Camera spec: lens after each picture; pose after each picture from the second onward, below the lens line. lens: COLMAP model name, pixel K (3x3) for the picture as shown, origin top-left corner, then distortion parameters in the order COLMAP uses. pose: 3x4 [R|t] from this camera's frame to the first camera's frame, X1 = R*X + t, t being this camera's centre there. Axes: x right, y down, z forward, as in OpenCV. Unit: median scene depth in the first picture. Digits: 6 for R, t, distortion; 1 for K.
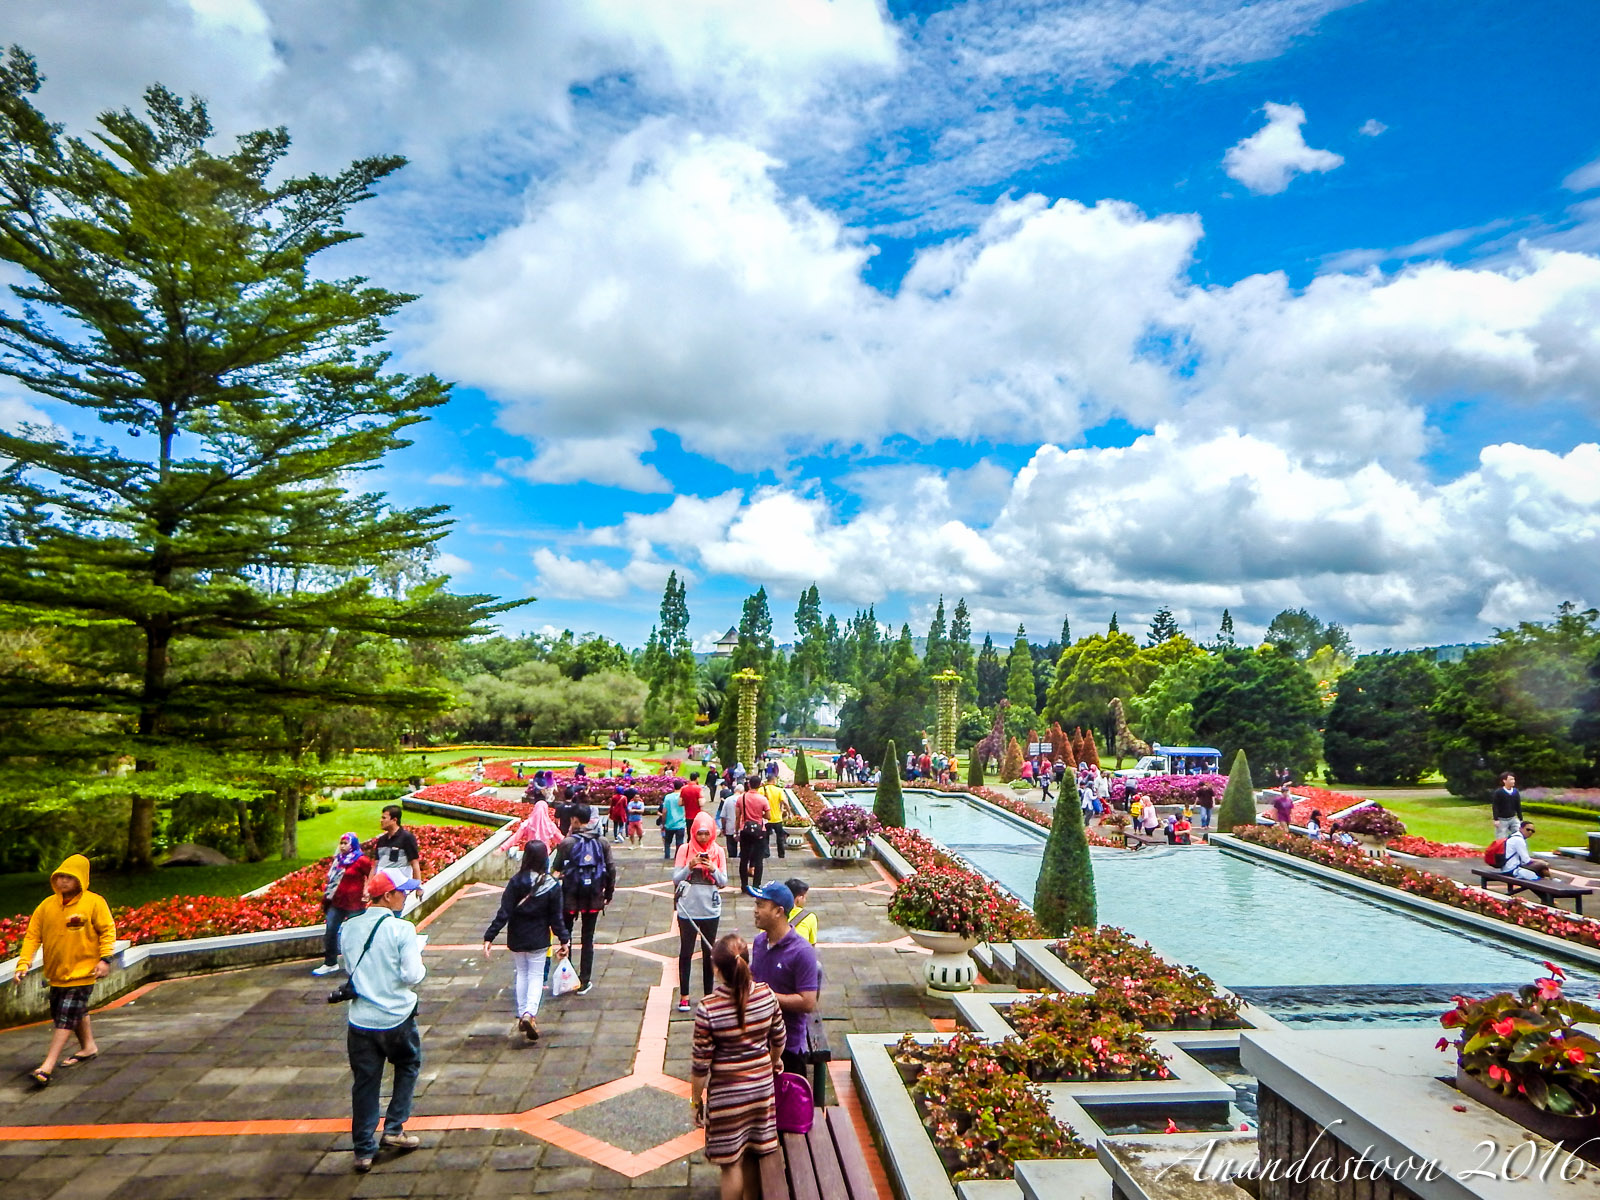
lens RADIAL K [[1029.0, 0, 801.1], [0, 1029.0, 599.8], [0, 0, 1]] dist [-0.007442, -0.006698]
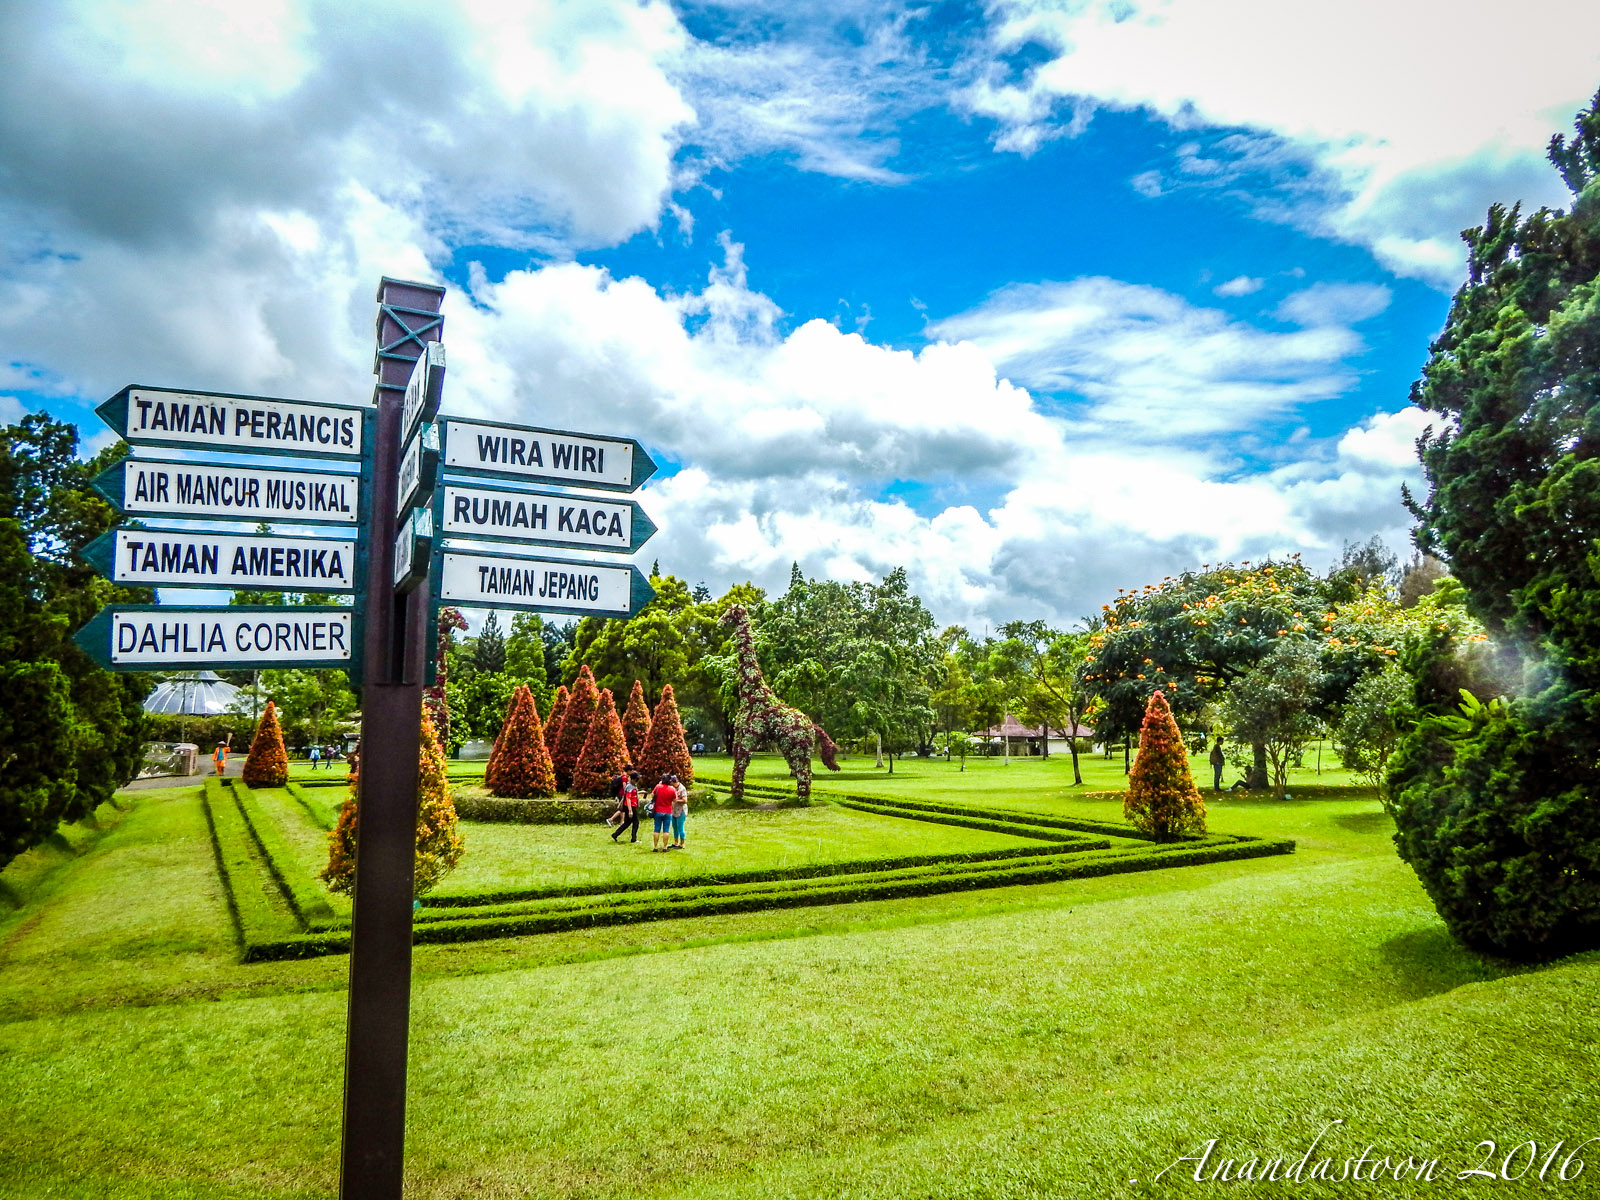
lens RADIAL K [[1029.0, 0, 795.1], [0, 1029.0, 605.1], [0, 0, 1]] dist [-0.007442, -0.006698]
pose [[0.898541, 0.033804, 0.437586, 0.079840], [-0.037410, 0.999300, -0.000379, 0.048956], [-0.437292, -0.016030, 0.899176, 0.327344]]
